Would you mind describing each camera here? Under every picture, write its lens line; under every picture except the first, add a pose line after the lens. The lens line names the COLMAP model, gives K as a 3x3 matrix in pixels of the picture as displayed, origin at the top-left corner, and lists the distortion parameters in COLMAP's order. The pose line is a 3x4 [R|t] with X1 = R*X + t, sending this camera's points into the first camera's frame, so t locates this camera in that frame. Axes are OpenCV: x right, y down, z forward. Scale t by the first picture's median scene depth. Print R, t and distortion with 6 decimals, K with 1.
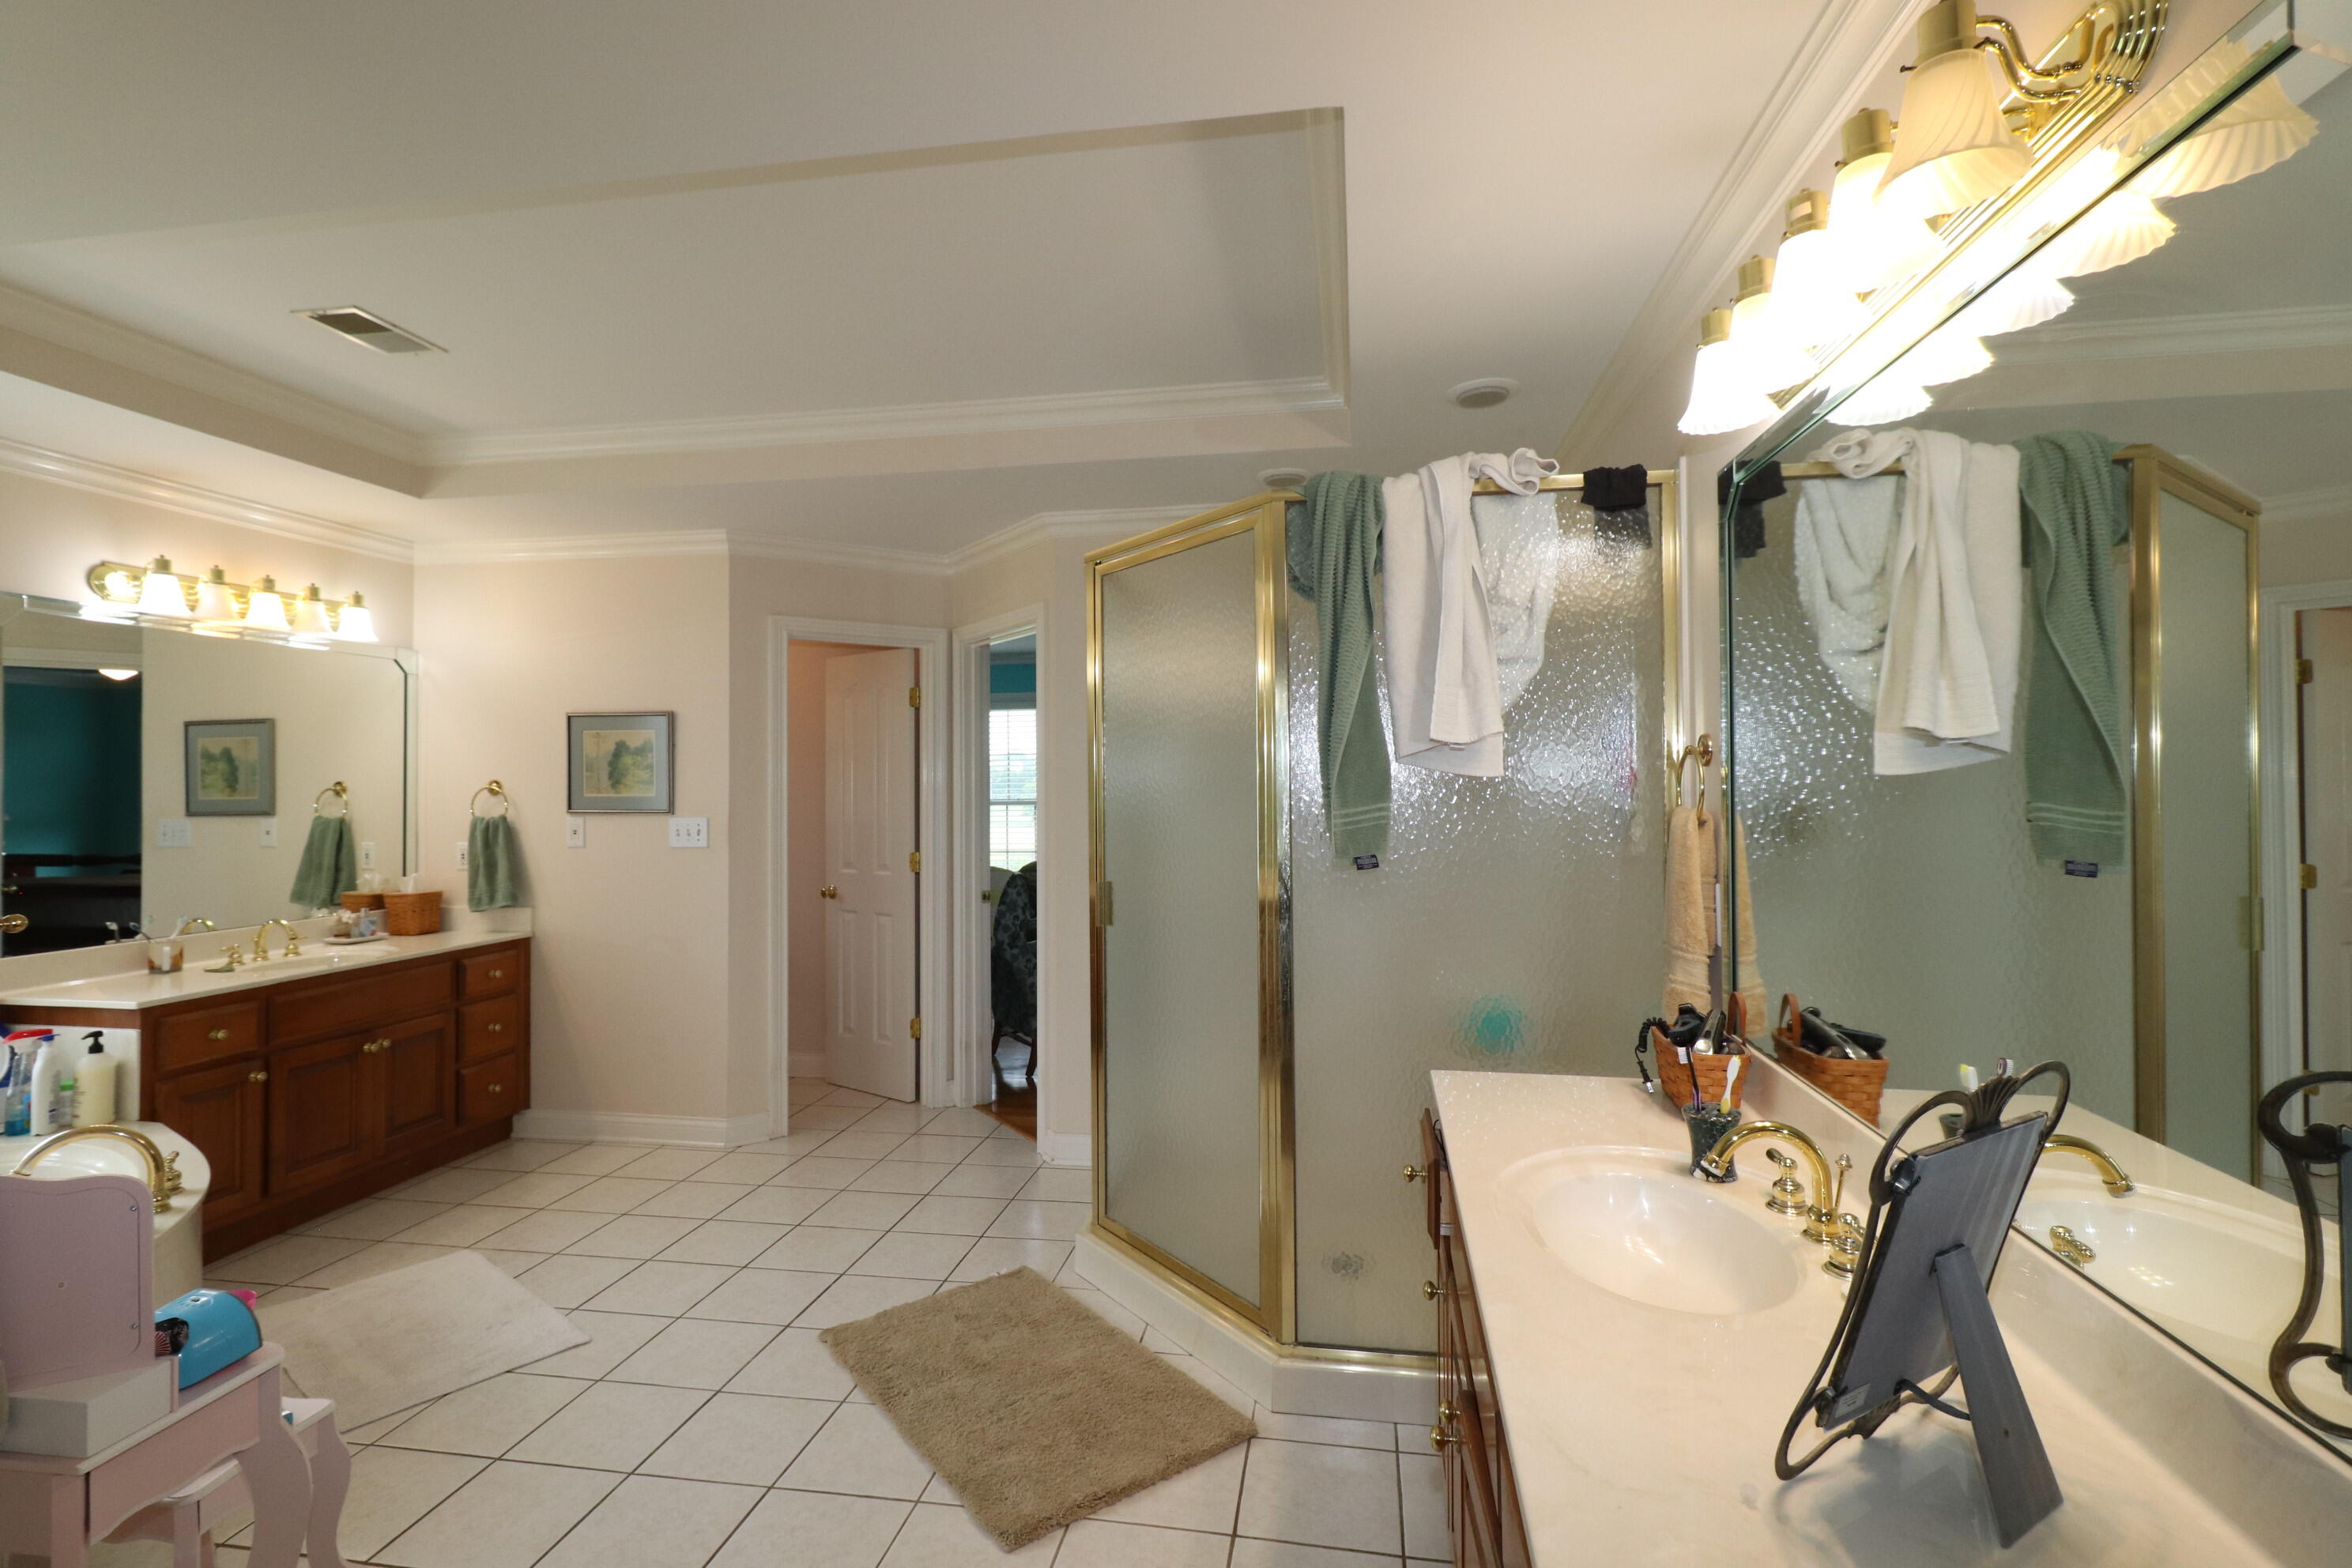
lens RADIAL K [[1085.9, 0, 1172.7], [0, 1085.9, 773.9], [0, 0, 1]] dist [-0.001884, -0.000272]
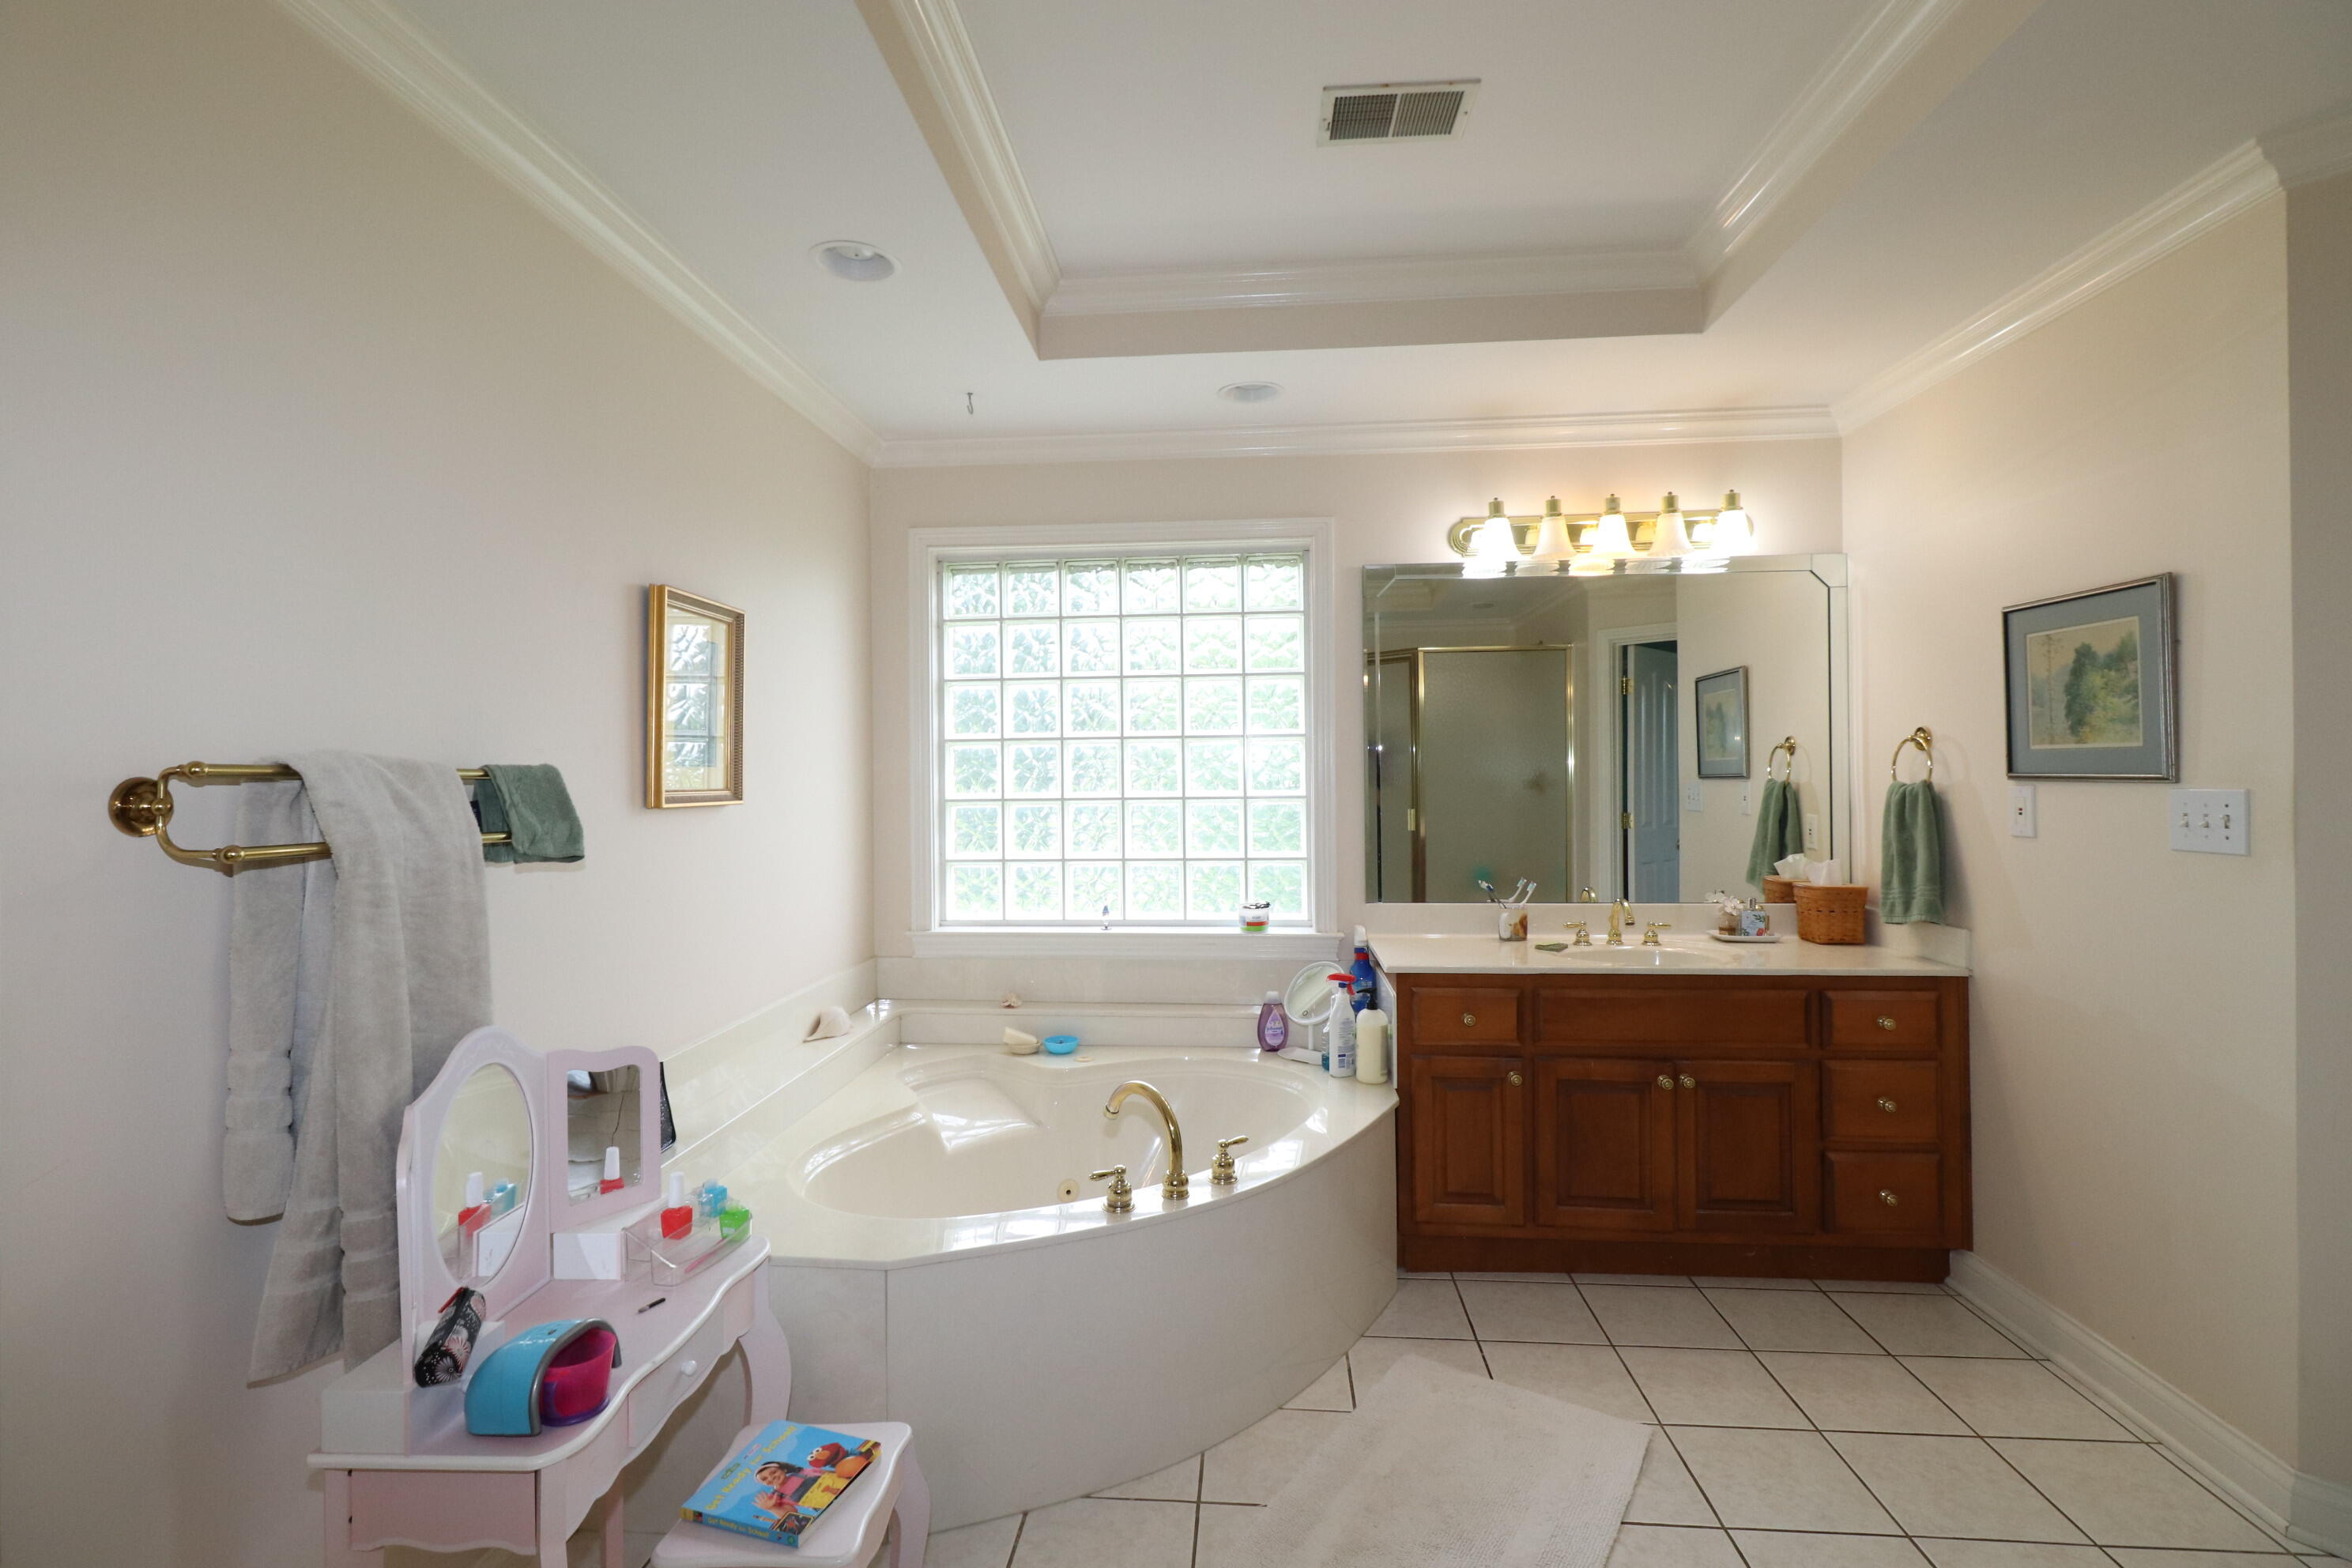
lens RADIAL K [[1085.9, 0, 1177.6], [0, 1085.9, 770.1], [0, 0, 1]] dist [-0.001884, -0.000272]
pose [[0.078741, 0.002235, -0.996893, -0.007721], [0.020167, 0.999789, 0.003834, 0.020543], [0.996691, -0.020406, 0.078679, 0.511521]]
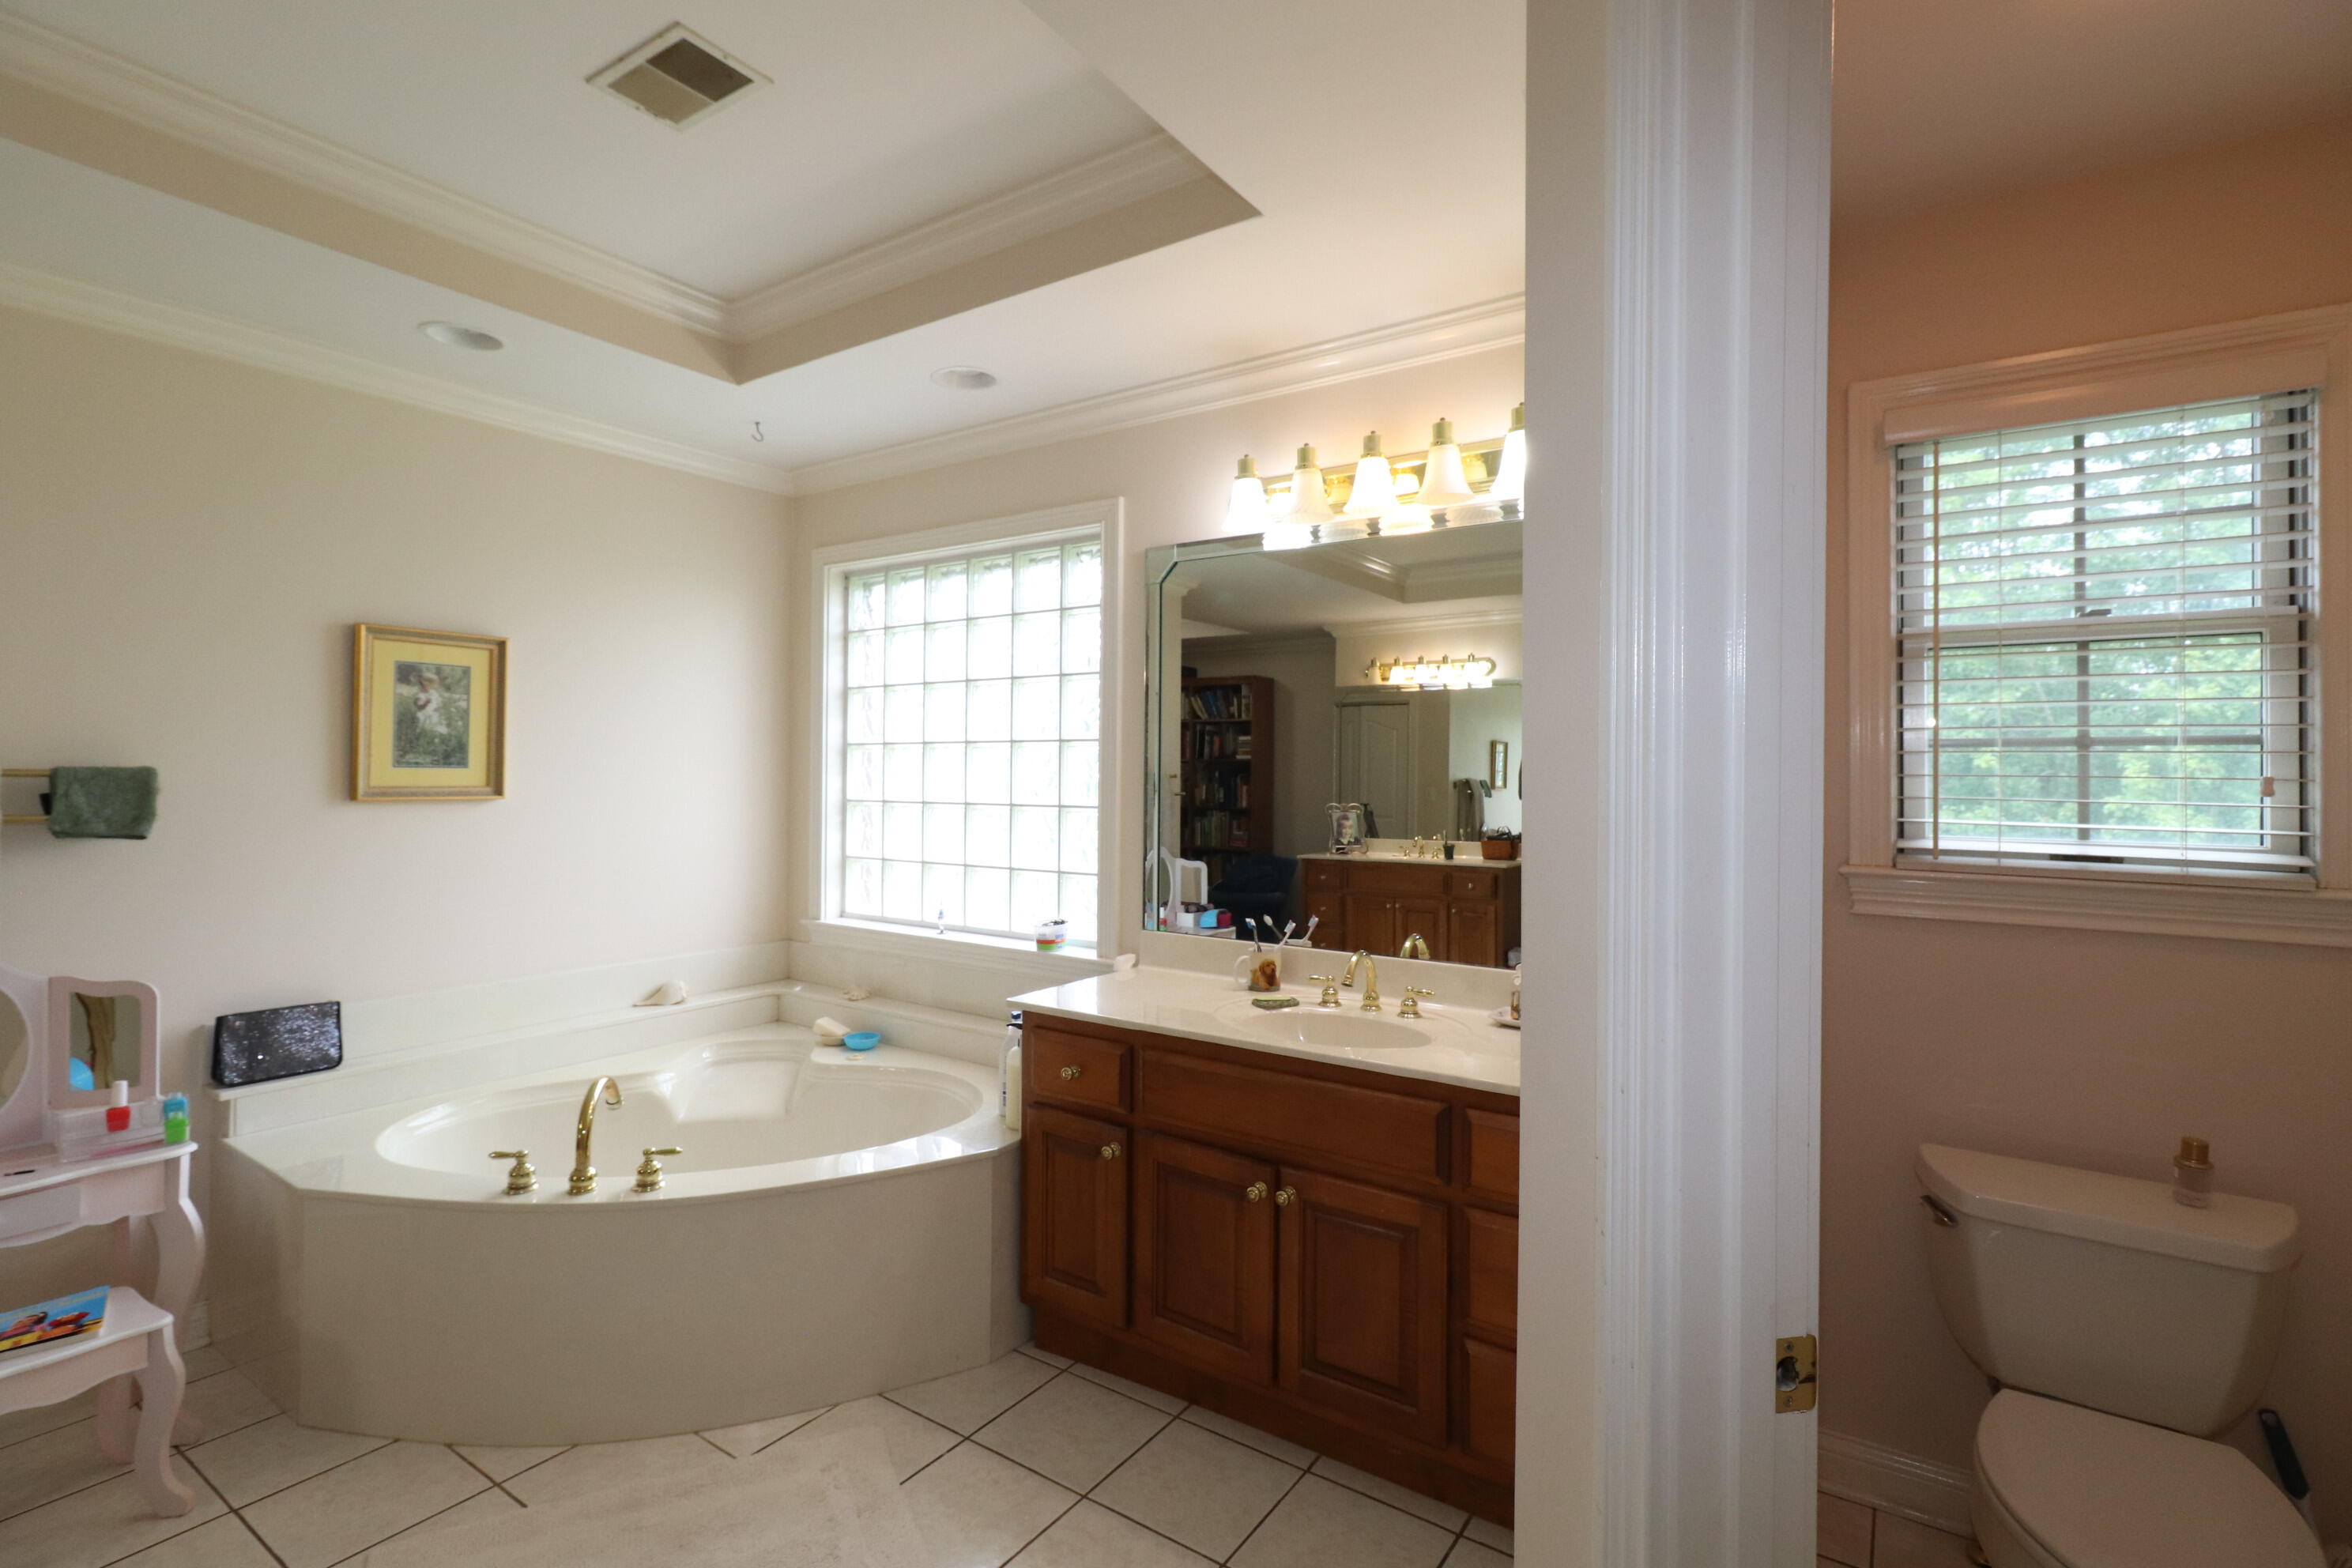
lens RADIAL K [[1085.9, 0, 1175.9], [0, 1085.9, 767.1], [0, 0, 1]] dist [-0.001884, -0.000272]
pose [[-0.422256, 0.000367, -0.906476, -0.158281], [0.006216, 0.999978, -0.002491, 0.020101], [0.906455, -0.006686, -0.422249, 1.022618]]
